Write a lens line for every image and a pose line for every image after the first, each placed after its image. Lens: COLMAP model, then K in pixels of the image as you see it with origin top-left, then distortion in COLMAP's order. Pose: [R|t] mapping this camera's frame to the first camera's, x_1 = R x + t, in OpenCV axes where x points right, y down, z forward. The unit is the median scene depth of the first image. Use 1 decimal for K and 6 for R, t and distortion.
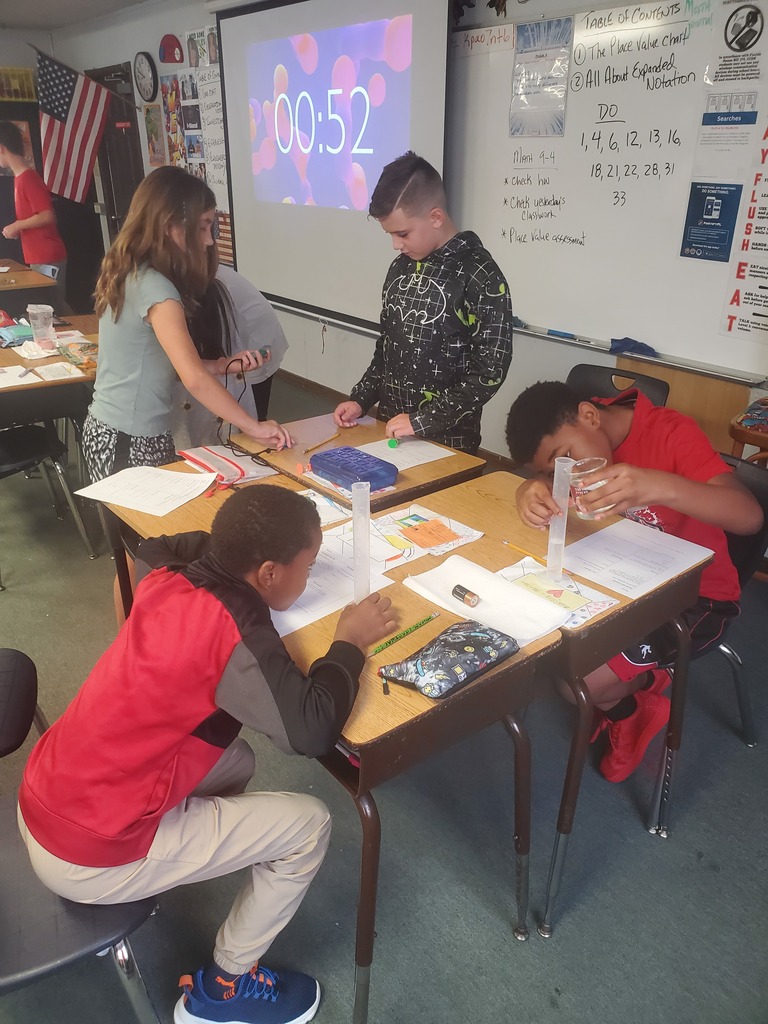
lens RADIAL K [[775.4, 0, 386.7], [0, 775.4, 599.8], [0, 0, 1]] dist [0.008942, -0.003428]
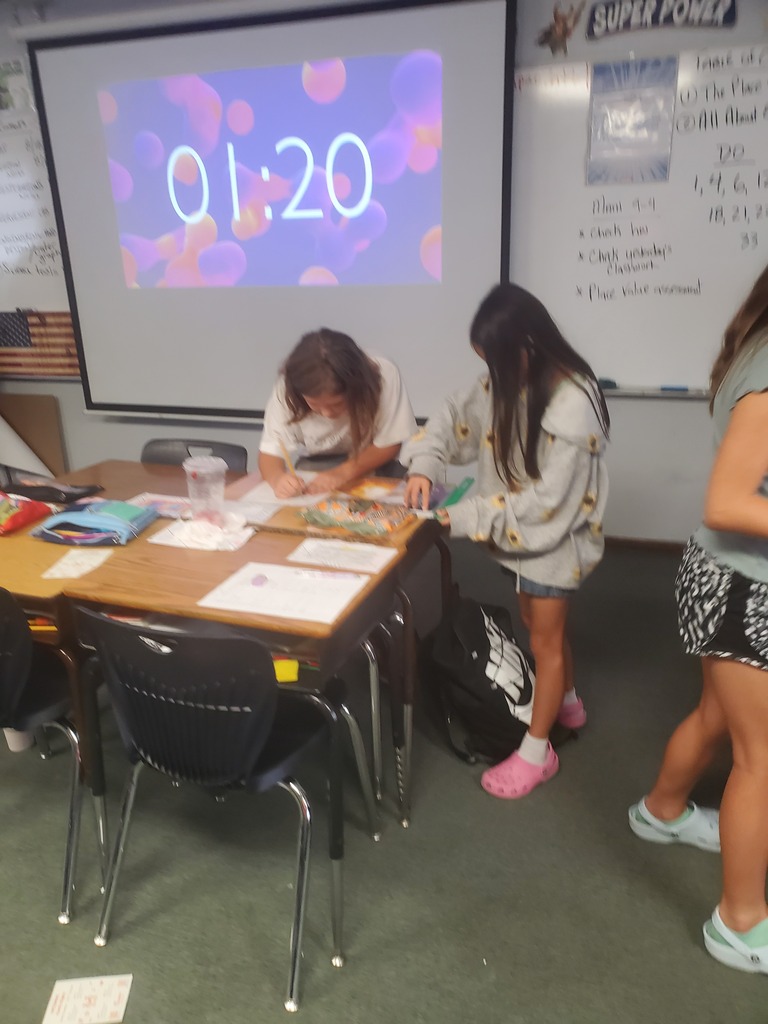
lens RADIAL K [[775.4, 0, 386.7], [0, 775.4, 599.8], [0, 0, 1]] dist [0.008942, -0.003428]
pose [[0.819550, -0.230994, 0.524385, -0.652165], [0.305298, 0.950461, -0.058461, -0.175662], [-0.484903, 0.208005, 0.849472, 0.489930]]
